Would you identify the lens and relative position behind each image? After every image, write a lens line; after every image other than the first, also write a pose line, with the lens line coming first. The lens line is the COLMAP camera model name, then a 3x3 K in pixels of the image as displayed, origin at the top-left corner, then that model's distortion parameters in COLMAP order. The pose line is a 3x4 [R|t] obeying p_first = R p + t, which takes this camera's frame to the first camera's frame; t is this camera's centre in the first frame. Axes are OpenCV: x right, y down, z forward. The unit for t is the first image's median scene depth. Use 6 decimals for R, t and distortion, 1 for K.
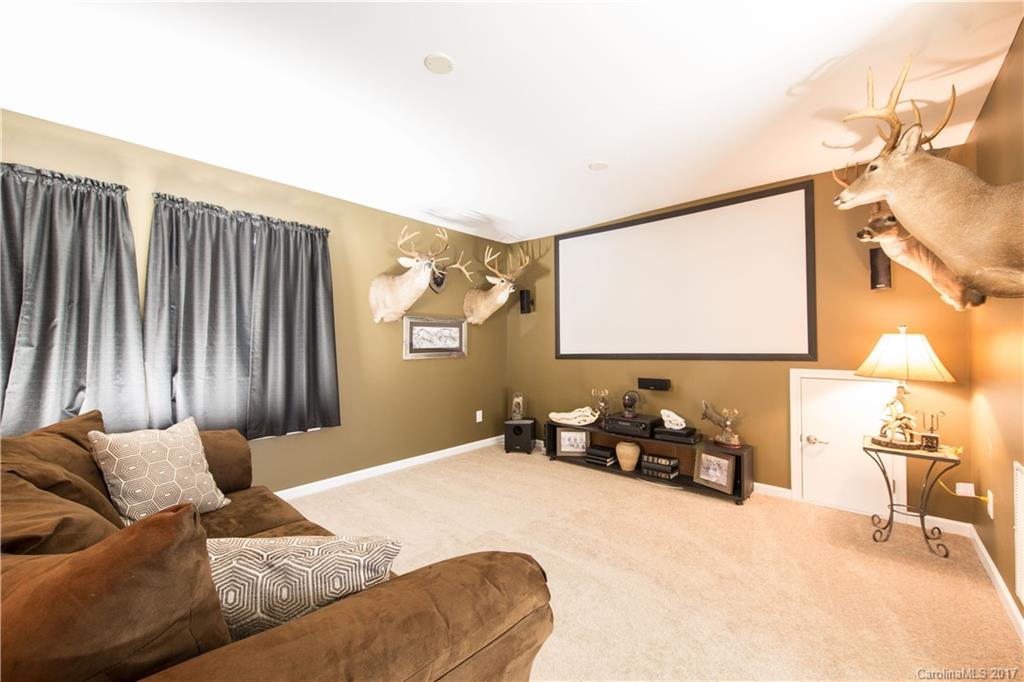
lens RADIAL K [[399.0, 0, 513.3], [0, 399.0, 340.8], [0, 0, 1]] dist [-0.000489, -0.000301]
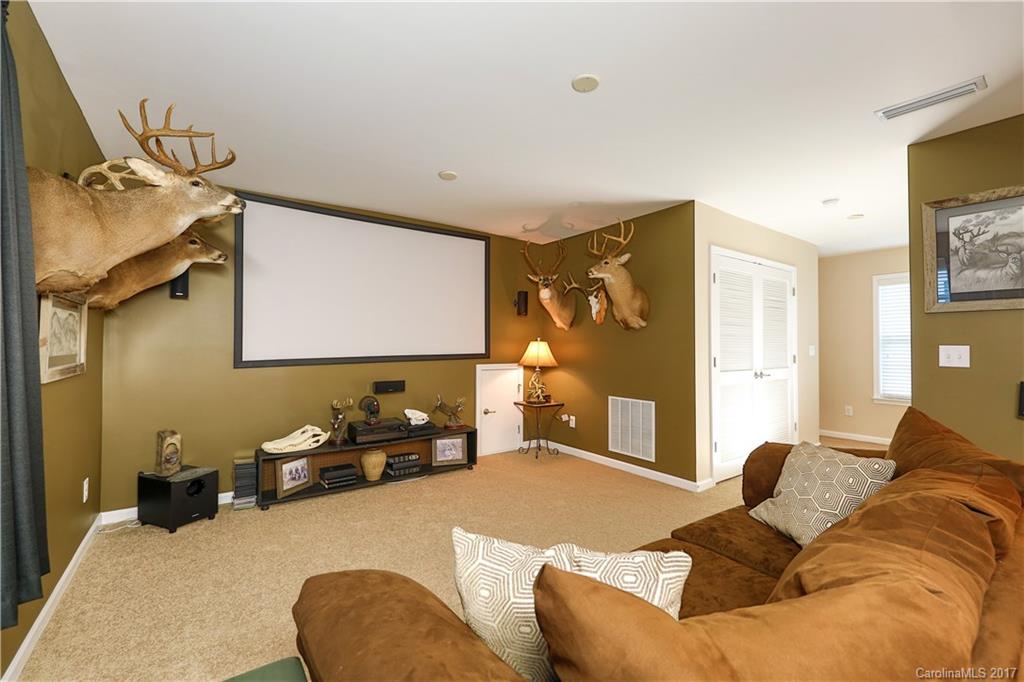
lens RADIAL K [[432.8, 0, 515.6], [0, 432.8, 343.5], [0, 0, 1]] dist [-0.000227, -0.000154]
pose [[0.201297, 0.013379, 0.979439, -0.697495], [-0.006956, 0.999901, -0.012229, 0.011765], [-0.979506, -0.004351, 0.201370, 0.495821]]
